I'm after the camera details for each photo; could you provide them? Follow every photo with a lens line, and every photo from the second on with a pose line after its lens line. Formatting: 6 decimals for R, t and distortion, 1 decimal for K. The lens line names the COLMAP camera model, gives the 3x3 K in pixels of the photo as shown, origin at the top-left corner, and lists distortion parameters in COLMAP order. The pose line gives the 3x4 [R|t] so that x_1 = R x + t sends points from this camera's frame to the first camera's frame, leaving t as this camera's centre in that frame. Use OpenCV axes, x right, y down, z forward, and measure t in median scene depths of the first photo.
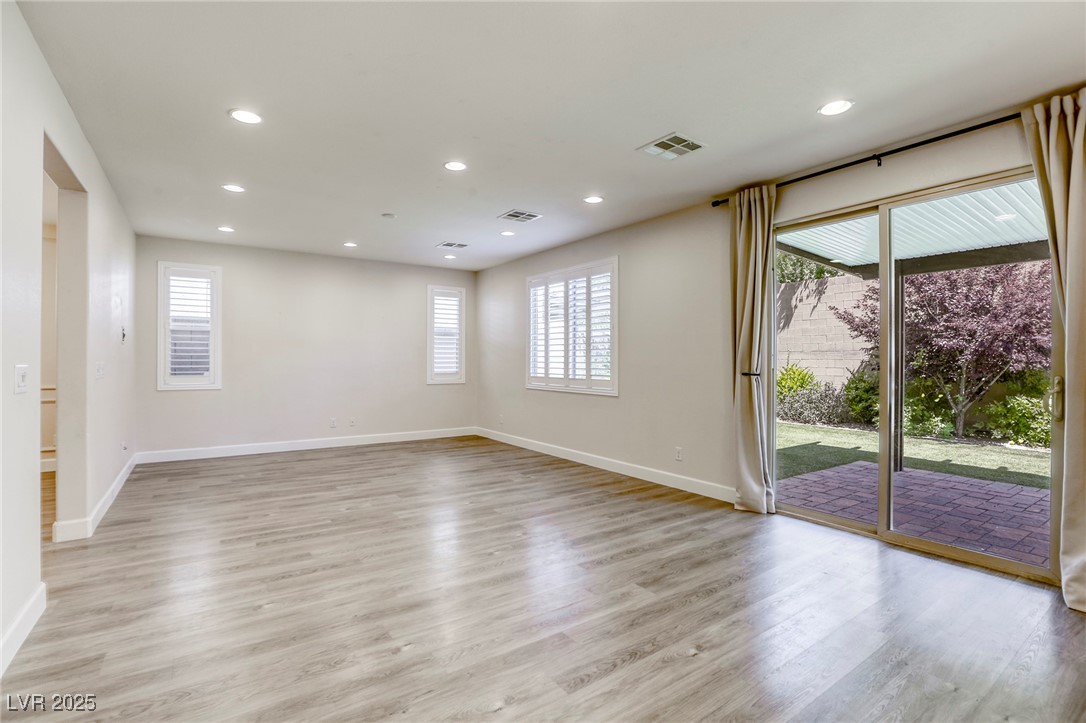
lens RADIAL K [[502.9, 0, 548.0], [0, 502.9, 364.6], [0, 0, 1]] dist [-0.033537, 0.007188]
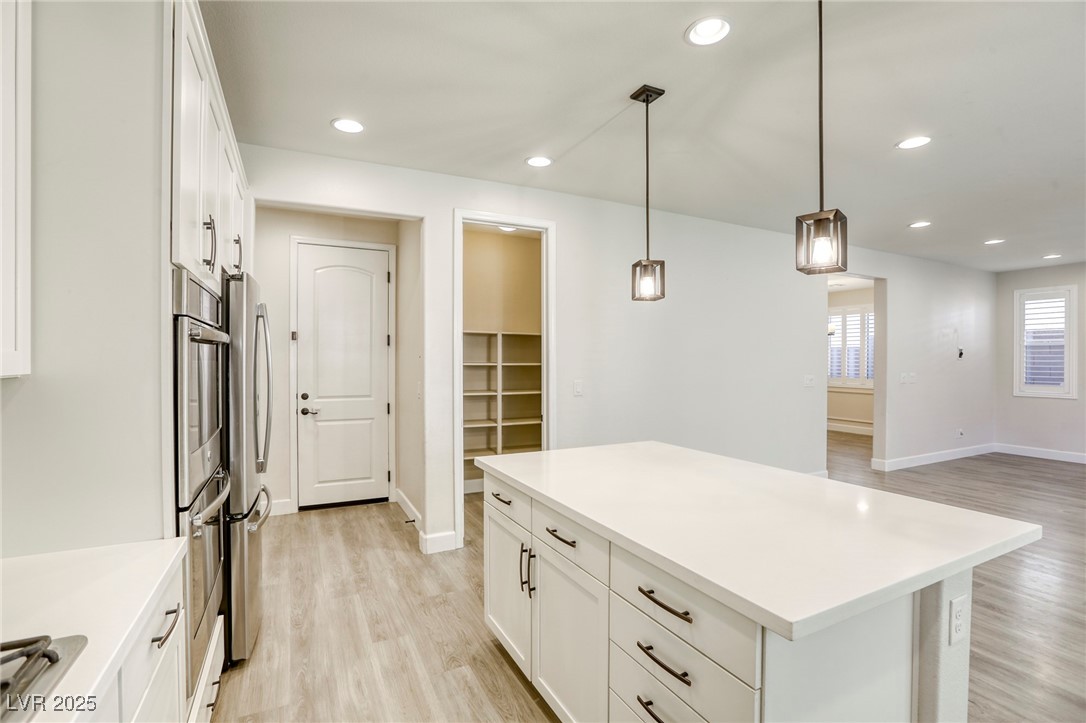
lens RADIAL K [[502.9, 0, 540.2], [0, 502.9, 359.4], [0, 0, 1]] dist [-0.033537, 0.007188]
pose [[-0.180362, -0.006074, -0.983582, 0.598835], [-0.012760, 0.999911, -0.003835, -0.017688], [0.983518, 0.011859, -0.180423, 0.057672]]
